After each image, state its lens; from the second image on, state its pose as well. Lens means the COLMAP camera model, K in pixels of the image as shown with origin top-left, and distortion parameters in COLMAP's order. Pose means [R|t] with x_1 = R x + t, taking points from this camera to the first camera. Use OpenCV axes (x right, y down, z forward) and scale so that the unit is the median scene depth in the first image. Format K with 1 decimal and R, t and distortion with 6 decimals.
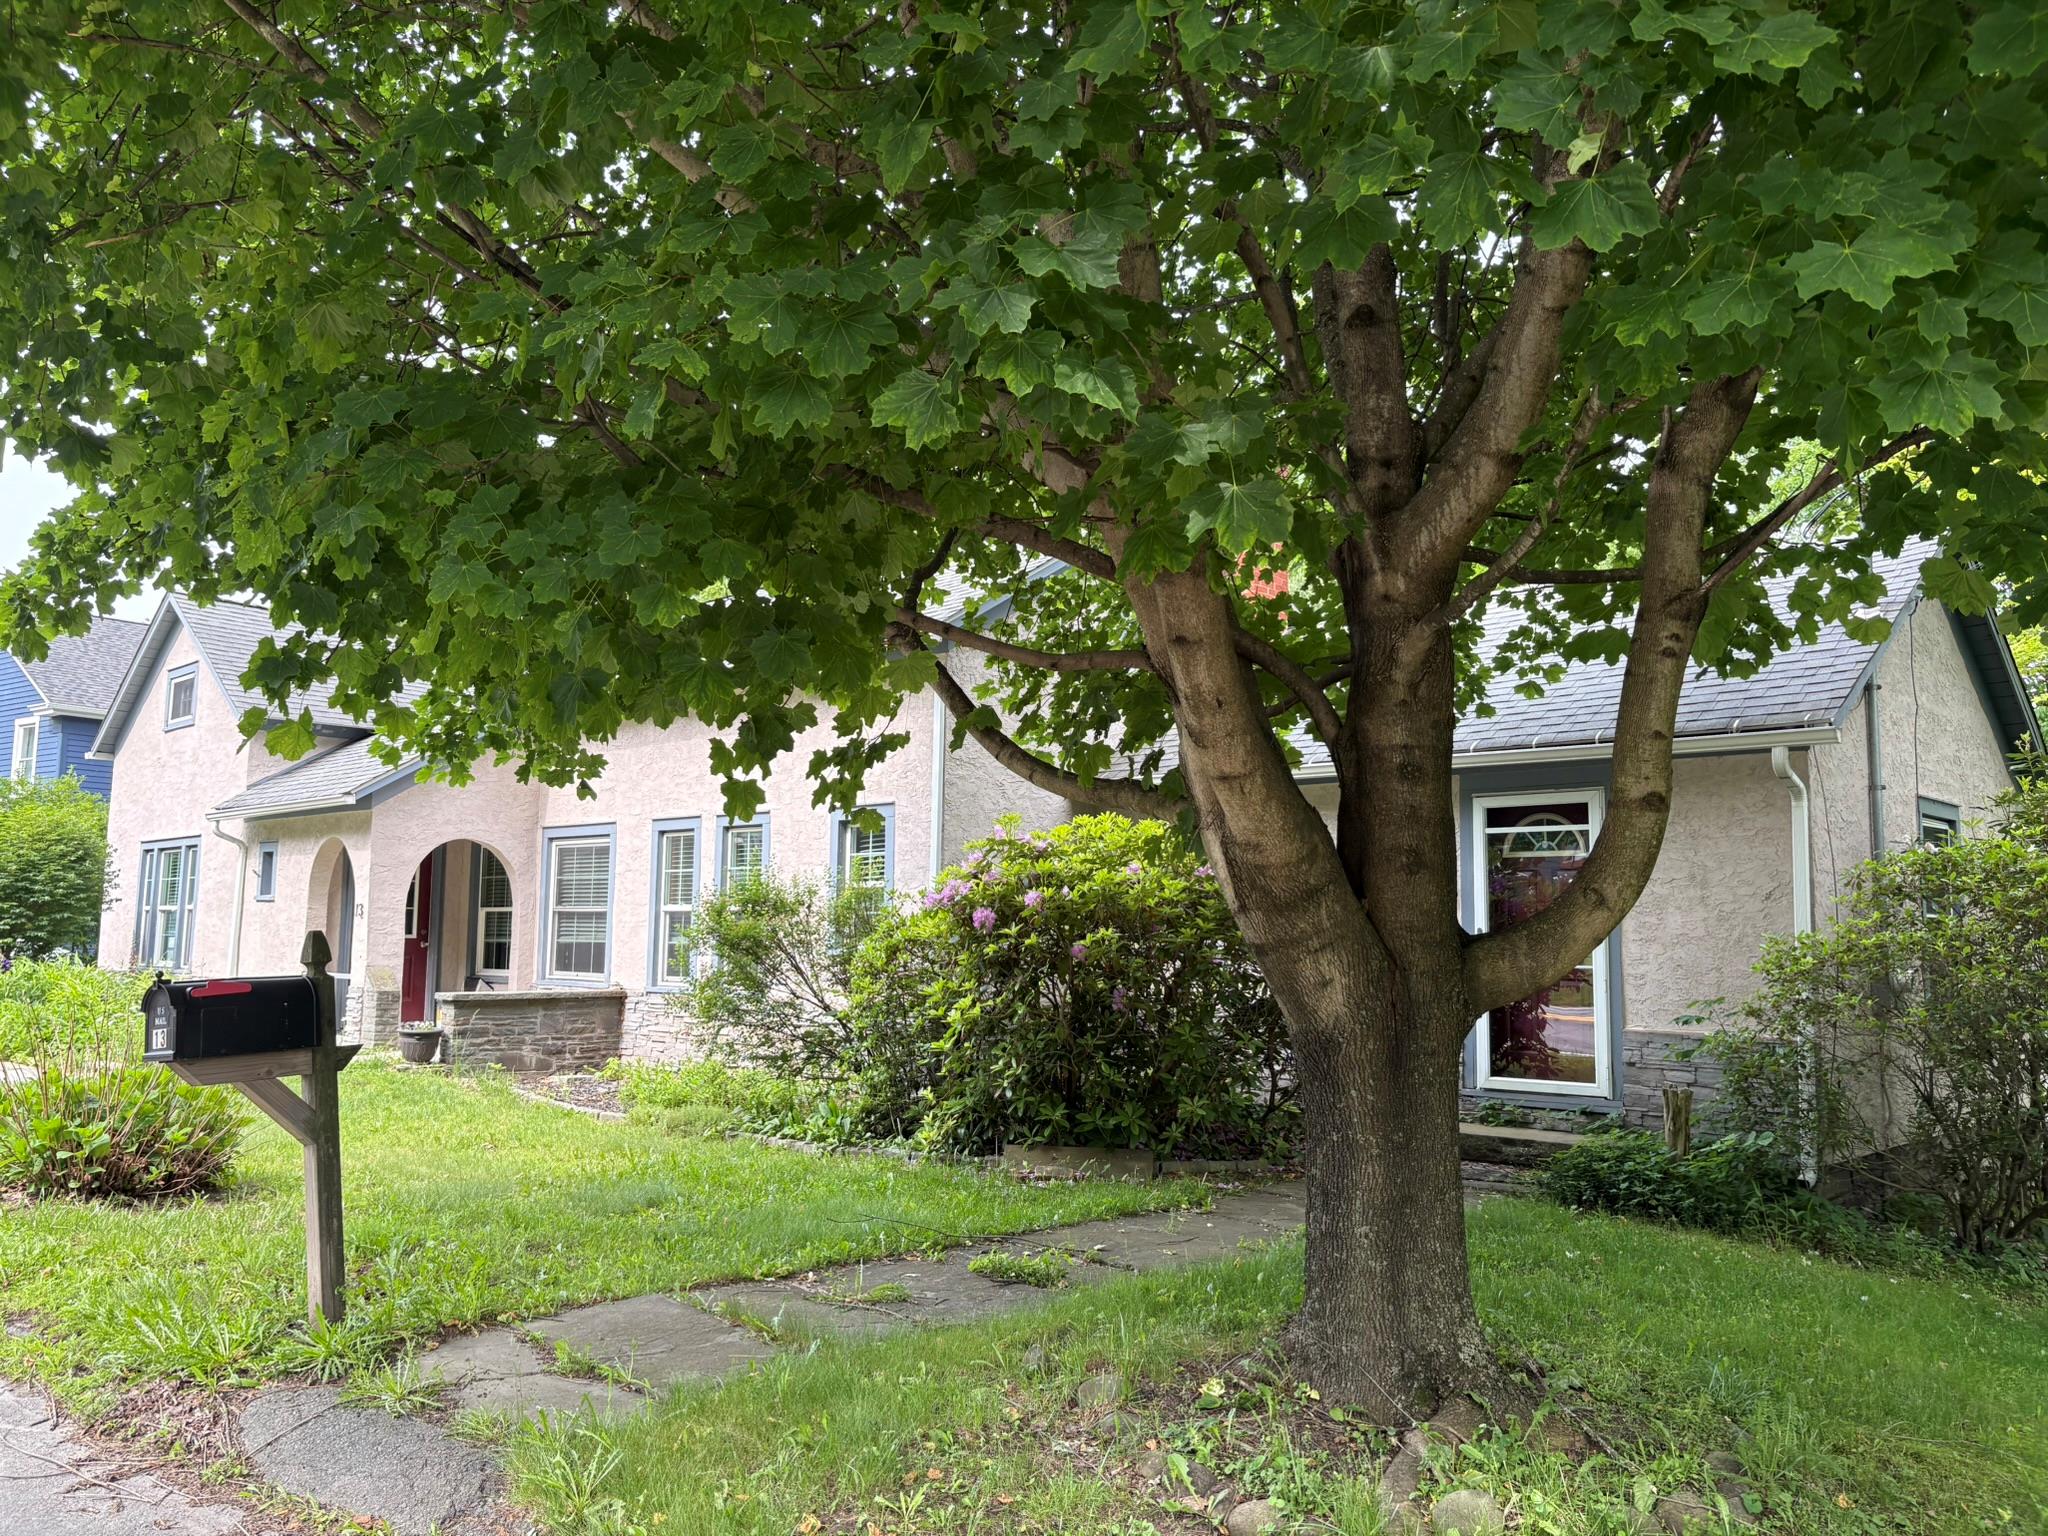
lens RADIAL K [[1543.9, 0, 1037.5], [0, 1543.9, 766.5], [0, 0, 1]] dist [0.039272, -0.048723]
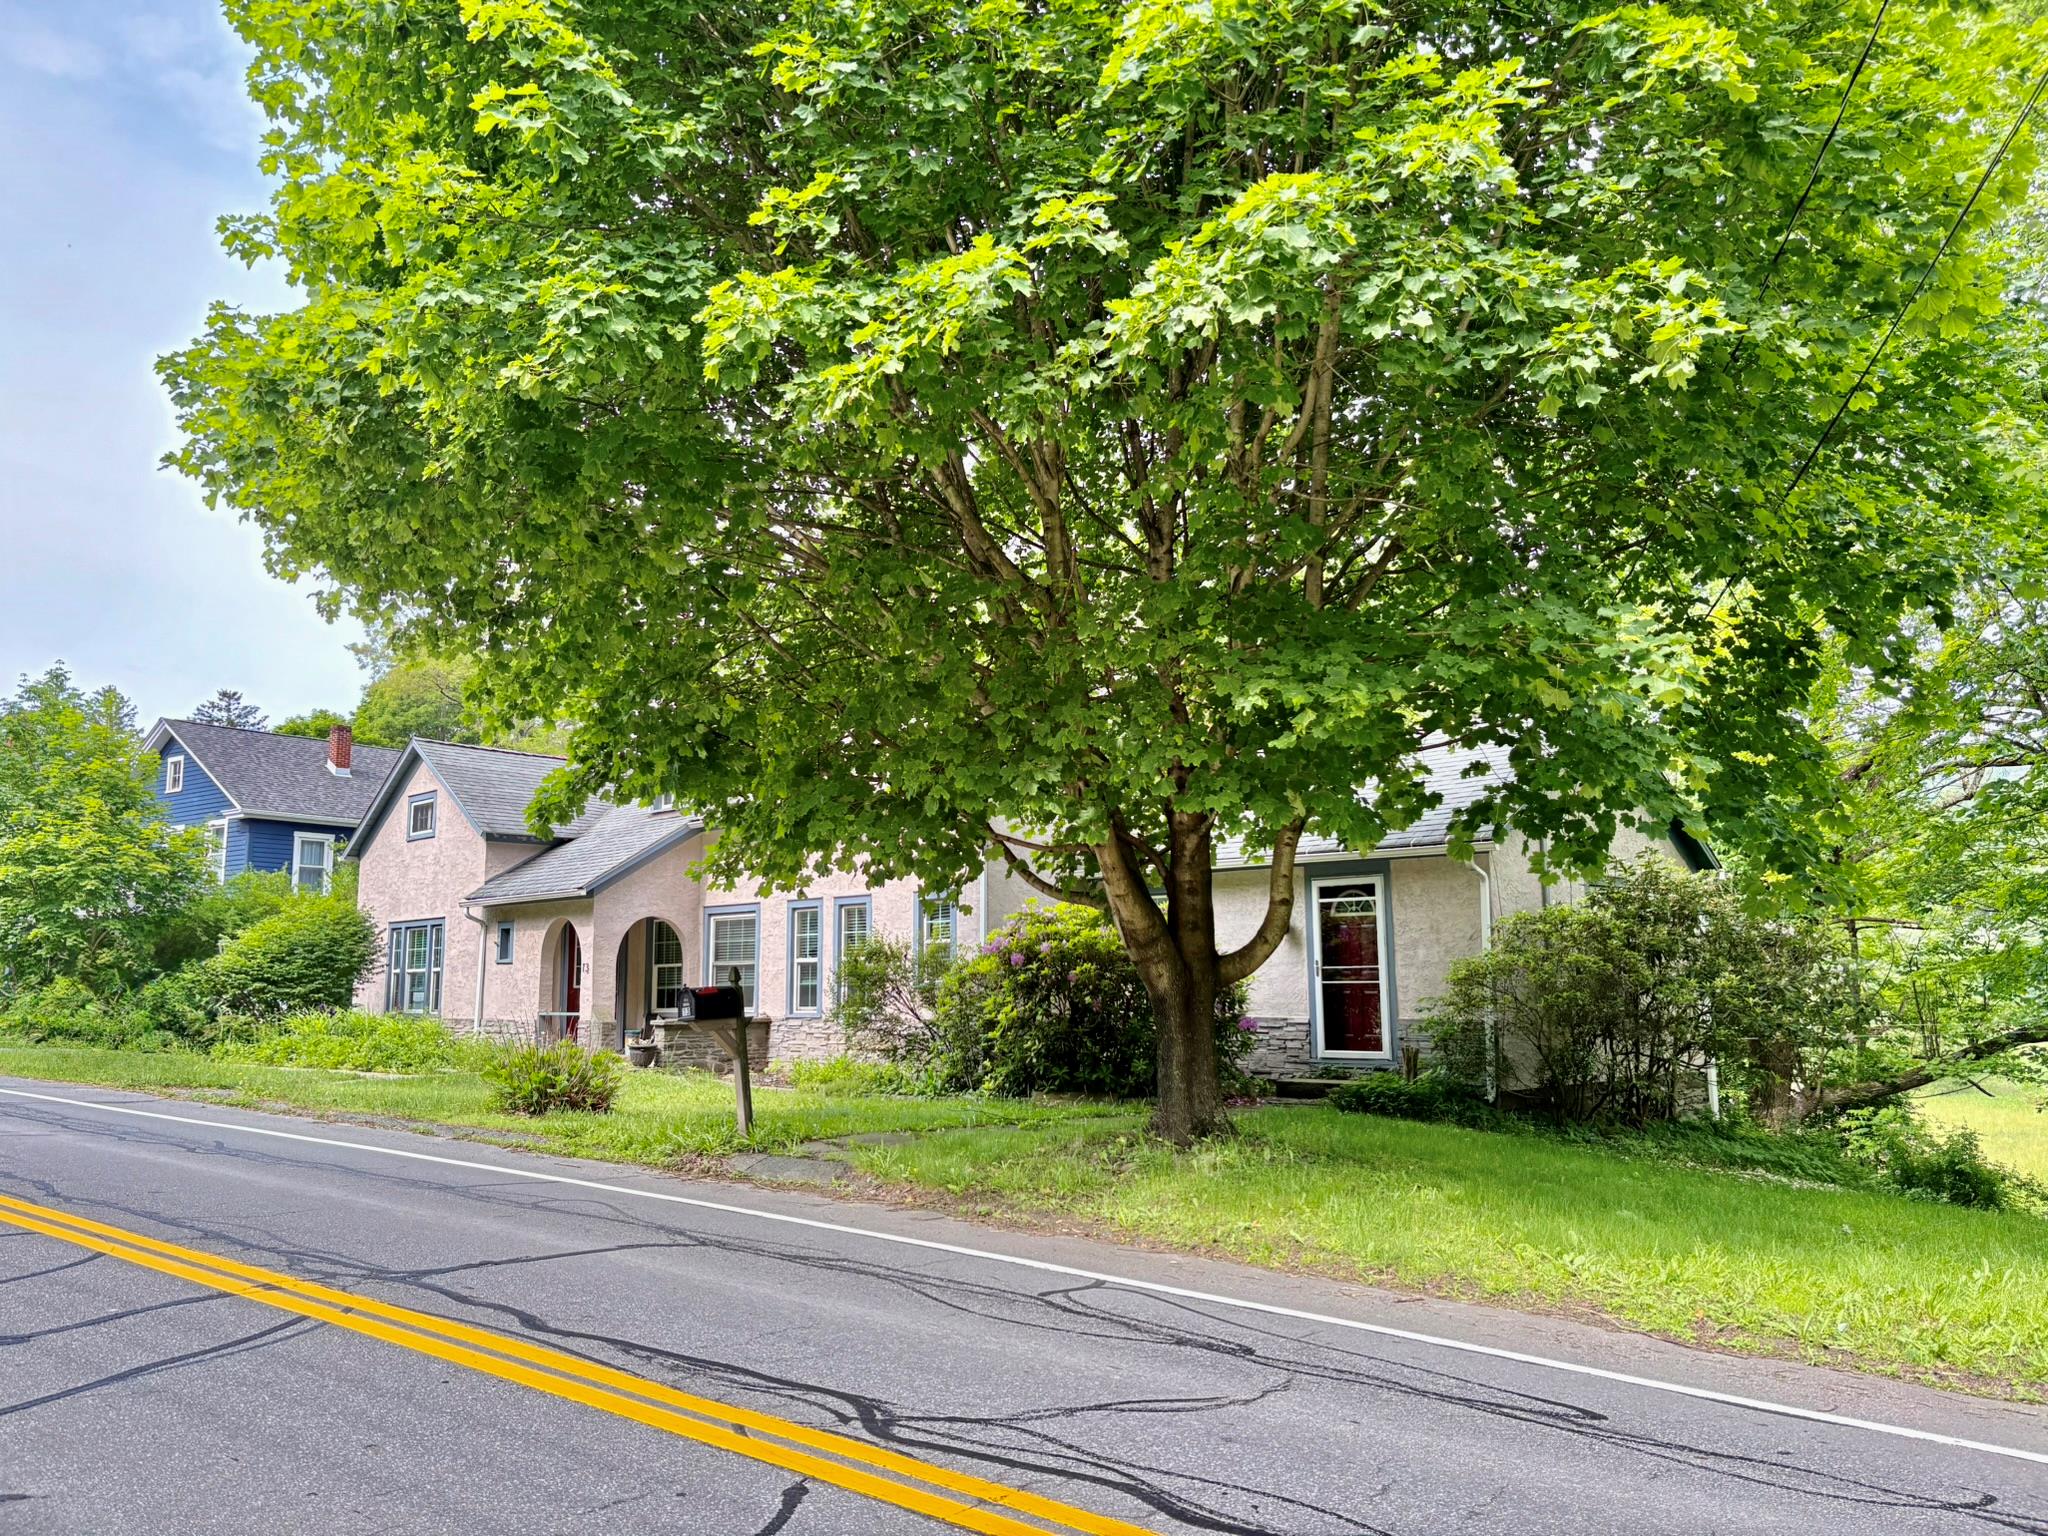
lens RADIAL K [[1543.9, 0, 1013.3], [0, 1543.9, 766.7], [0, 0, 1]] dist [0.039272, -0.048723]
pose [[0.999458, -0.024096, -0.022413, 0.005120], [0.023274, 0.999072, -0.036244, -0.059271], [0.023266, 0.035702, 0.999092, -0.797397]]
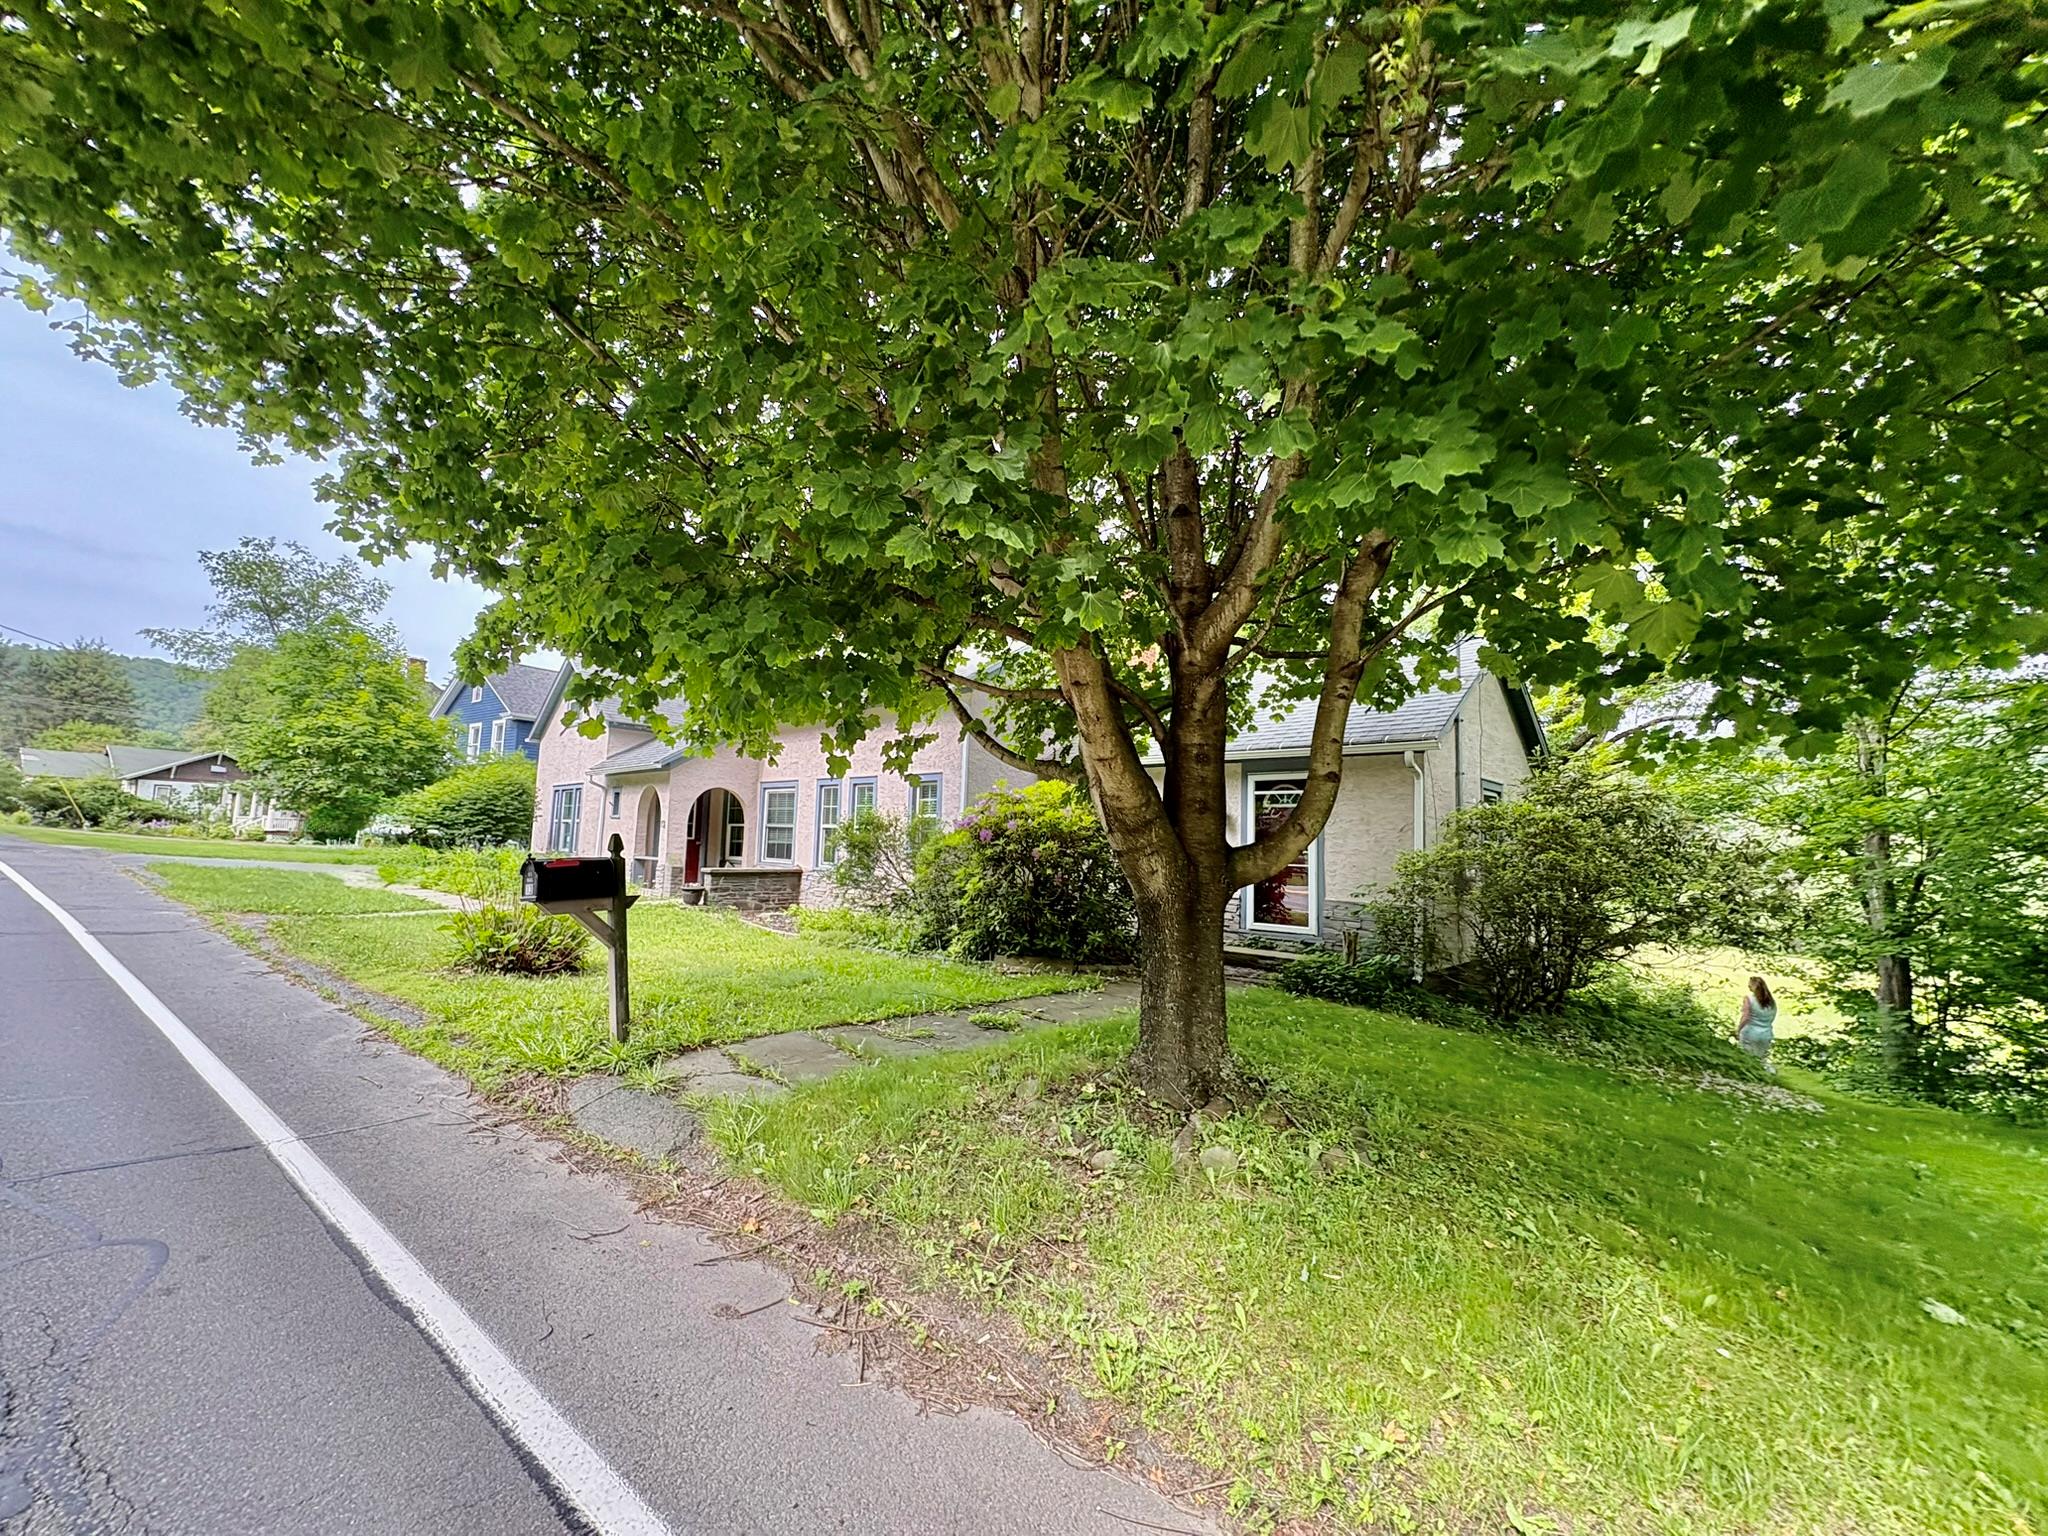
lens RADIAL K [[810.3, 0, 1034.6], [0, 810.3, 764.8], [0, 0, 1]] dist [-0.002252, 0.000121]
pose [[0.999807, 0.019230, 0.004013, 0.019814], [-0.019271, 0.999761, 0.010370, 0.002413], [-0.003813, -0.010445, 0.999938, 0.019024]]
